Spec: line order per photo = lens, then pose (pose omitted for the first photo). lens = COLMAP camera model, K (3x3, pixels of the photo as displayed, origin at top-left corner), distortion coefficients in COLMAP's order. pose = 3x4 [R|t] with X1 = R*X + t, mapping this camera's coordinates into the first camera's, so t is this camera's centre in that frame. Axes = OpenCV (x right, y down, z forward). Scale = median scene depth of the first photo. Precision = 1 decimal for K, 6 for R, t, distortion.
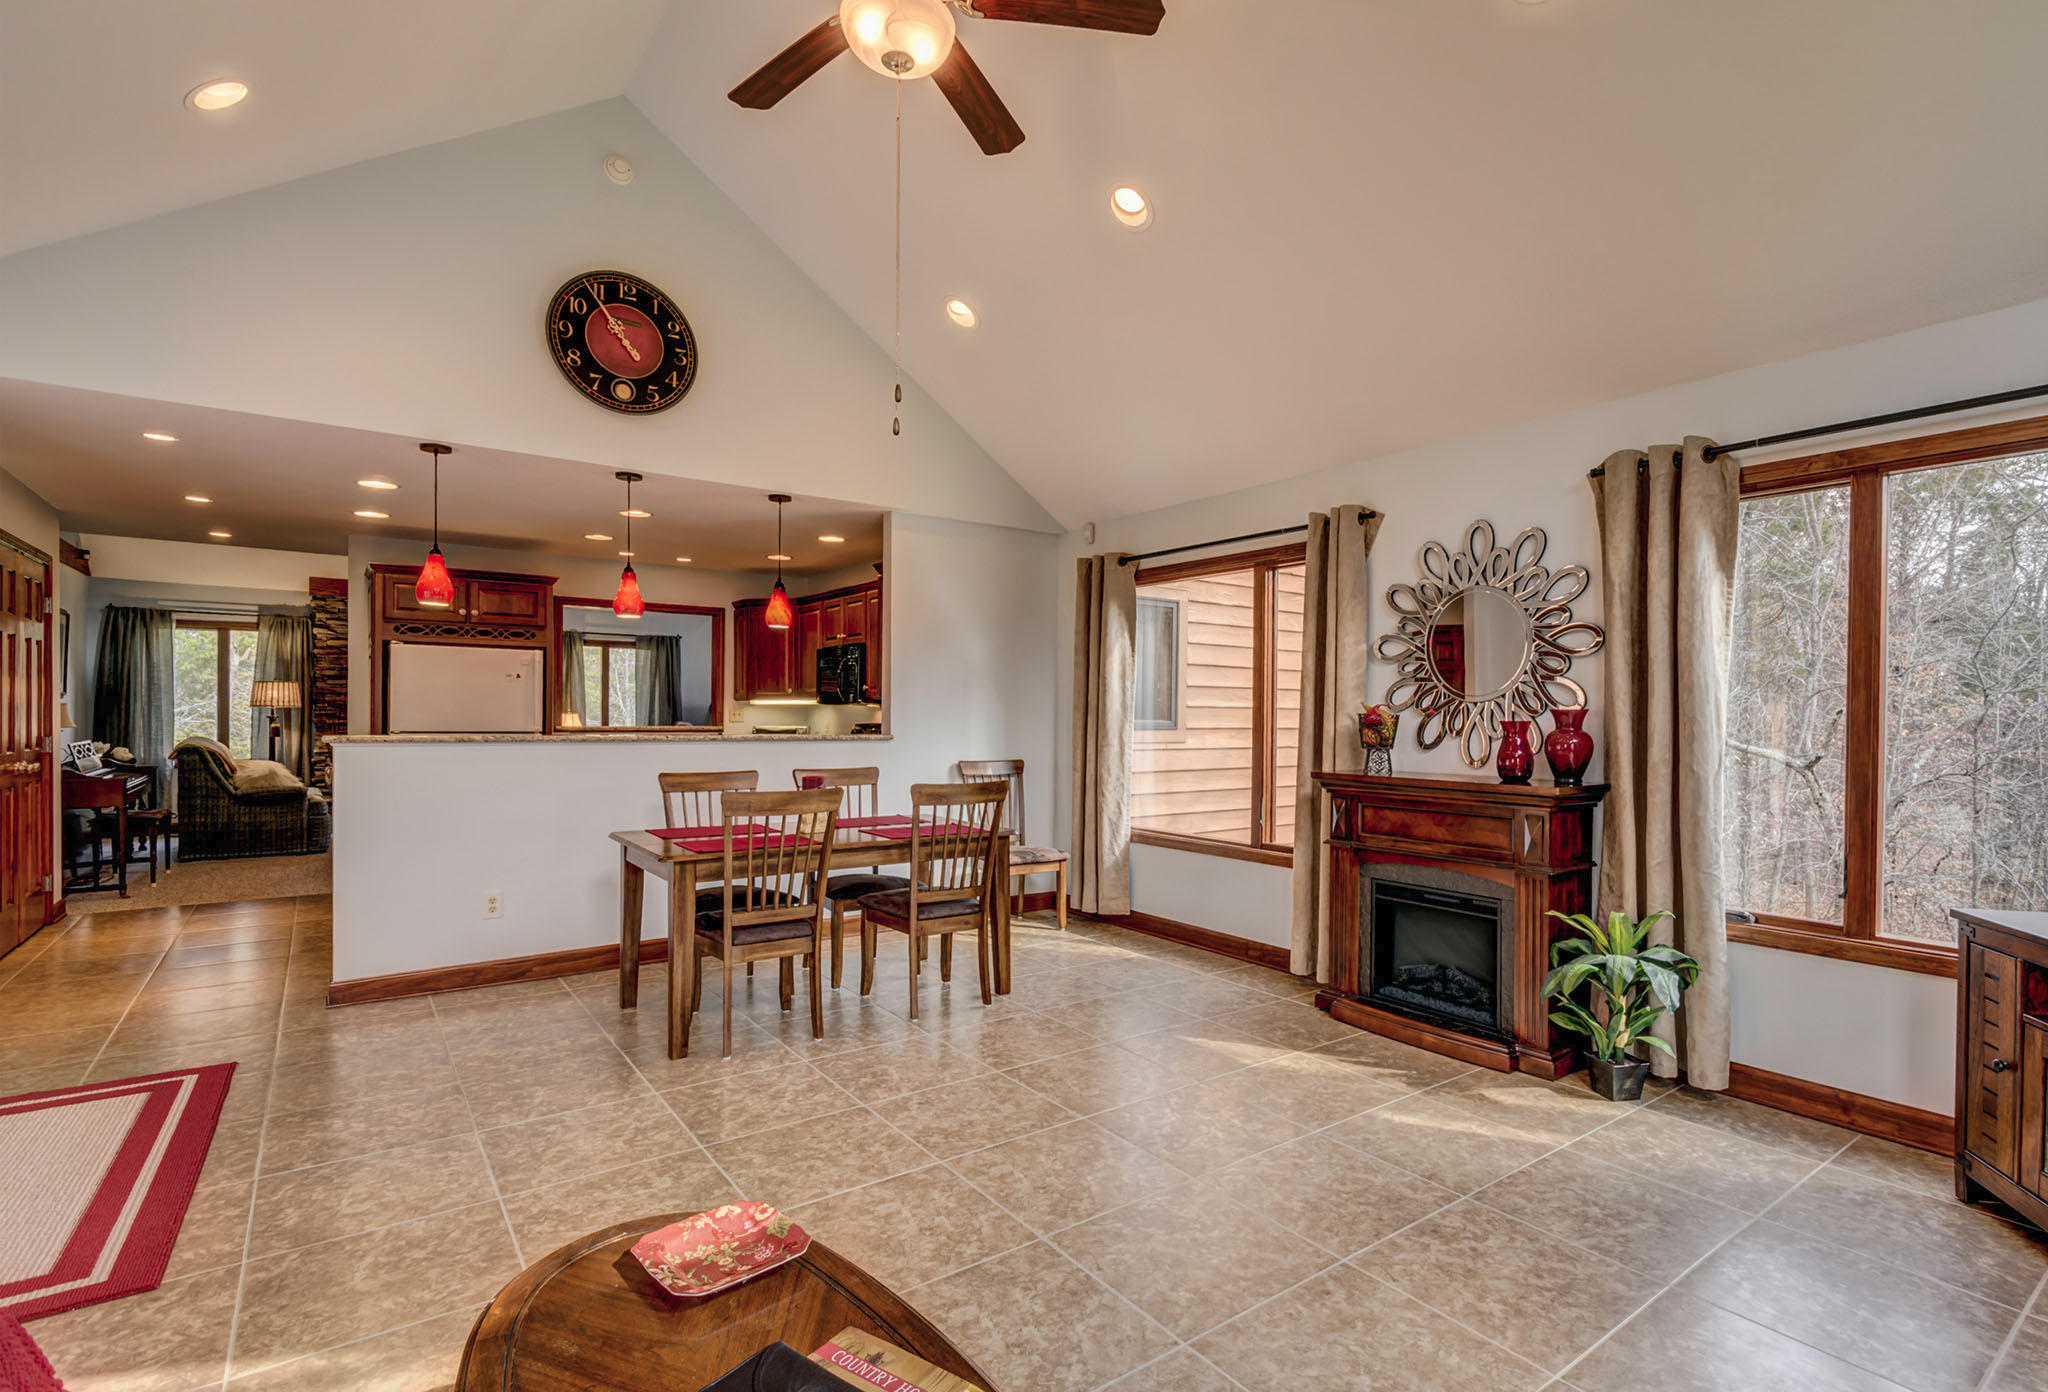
lens RADIAL K [[980.4, 0, 1116.3], [0, 980.4, 723.6], [0, 0, 1]] dist [0.001101, 0.000051]
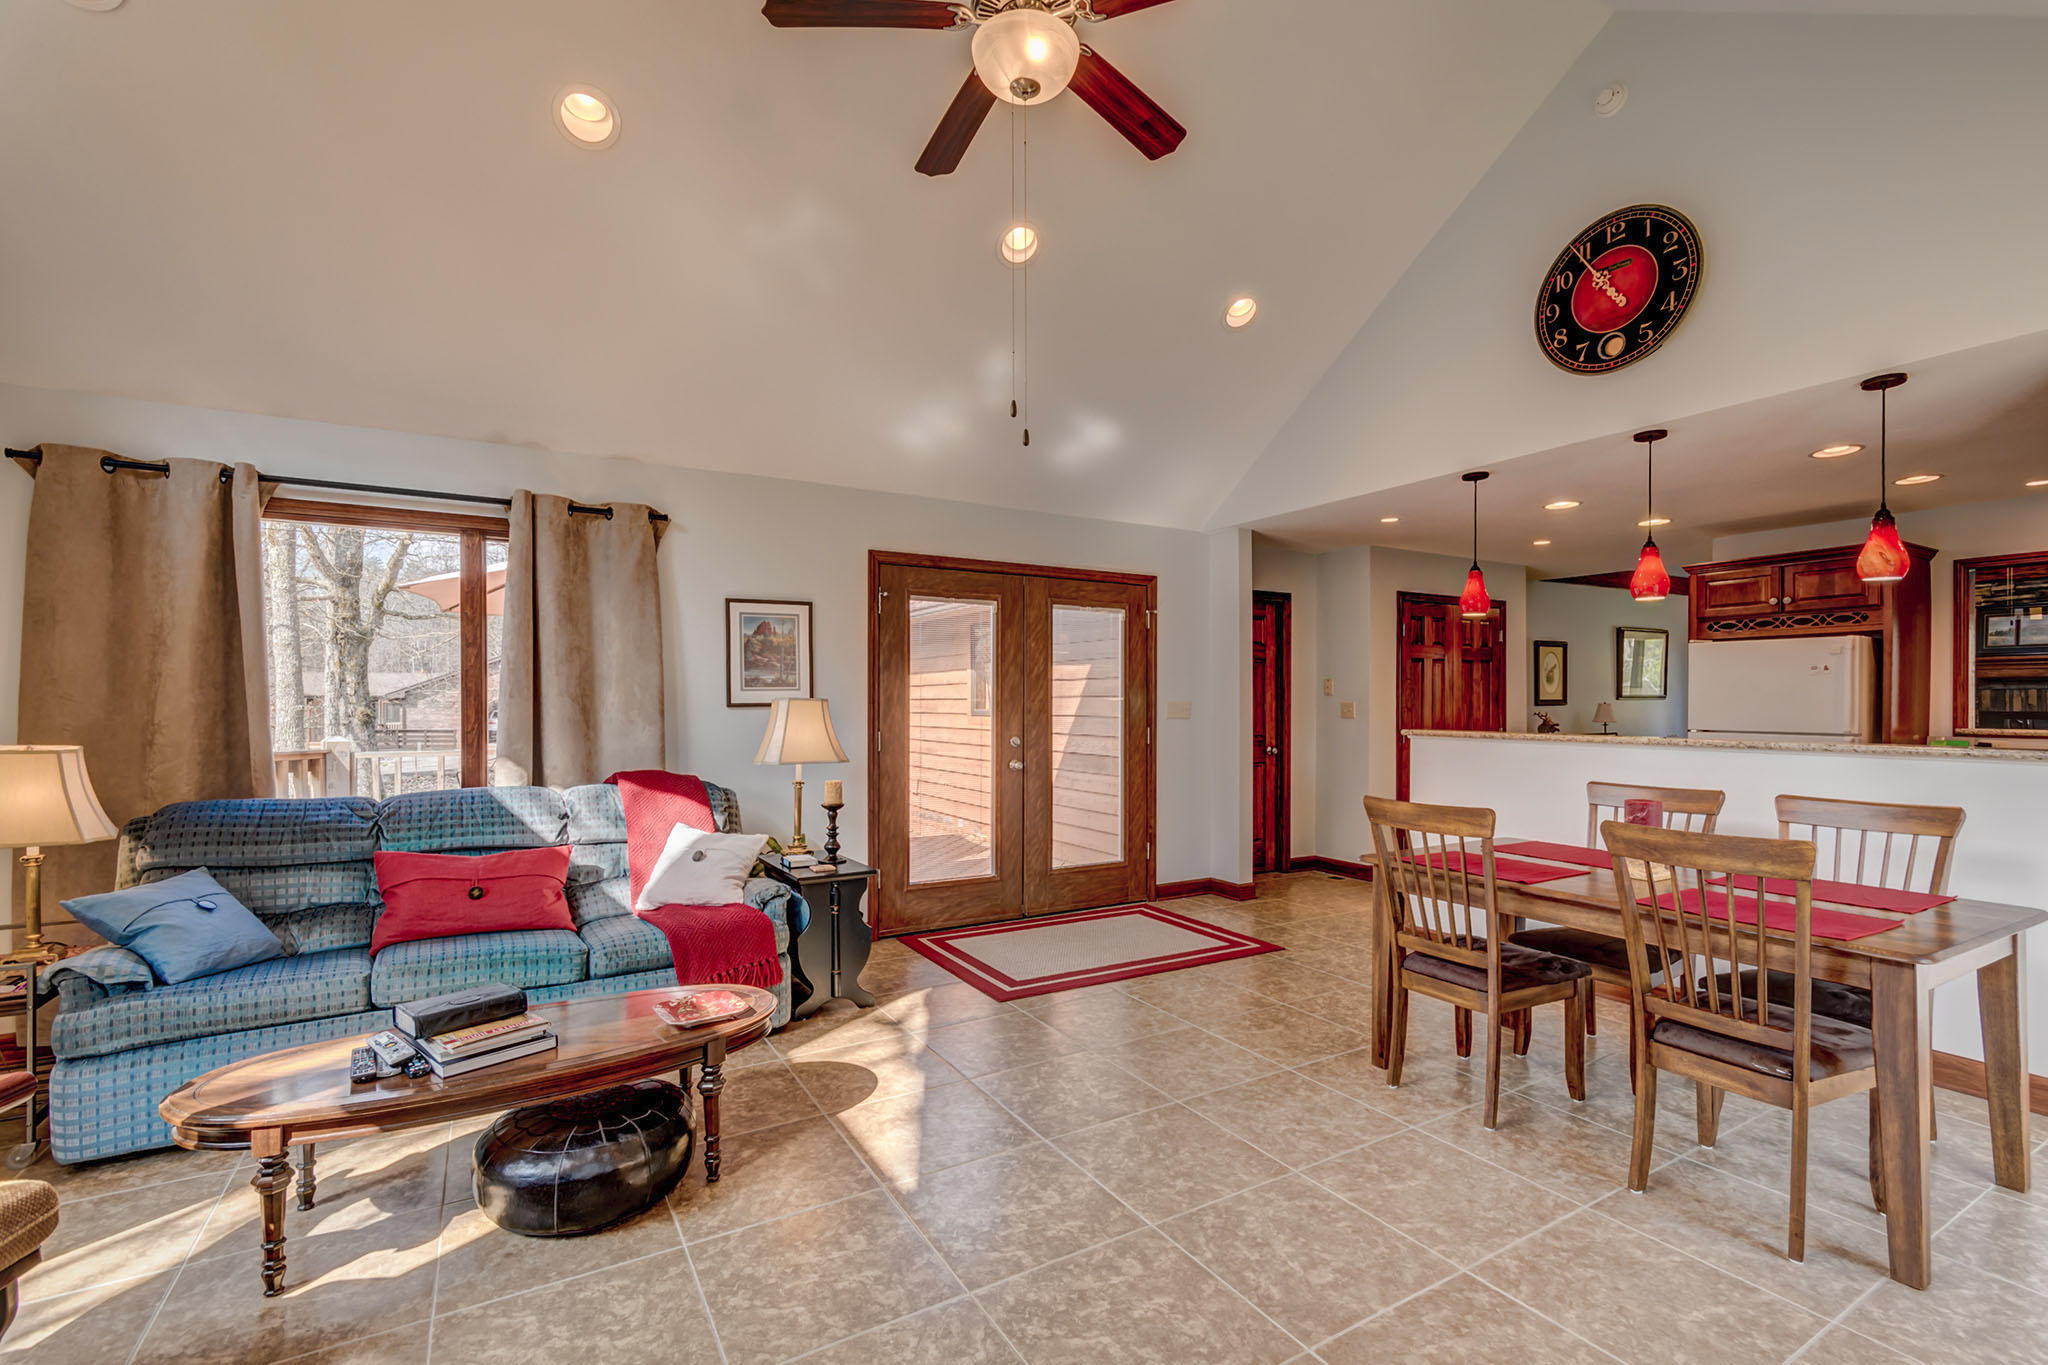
lens RADIAL K [[910.8, 0, 1023.4], [0, 910.8, 713.1], [0, 0, 1]] dist [-0.000754, -0.000264]
pose [[-0.143605, 0.001574, -0.989634, 0.391837], [-0.010076, 0.999945, 0.003052, -0.007256], [0.989584, 0.010410, -0.143581, 0.610315]]
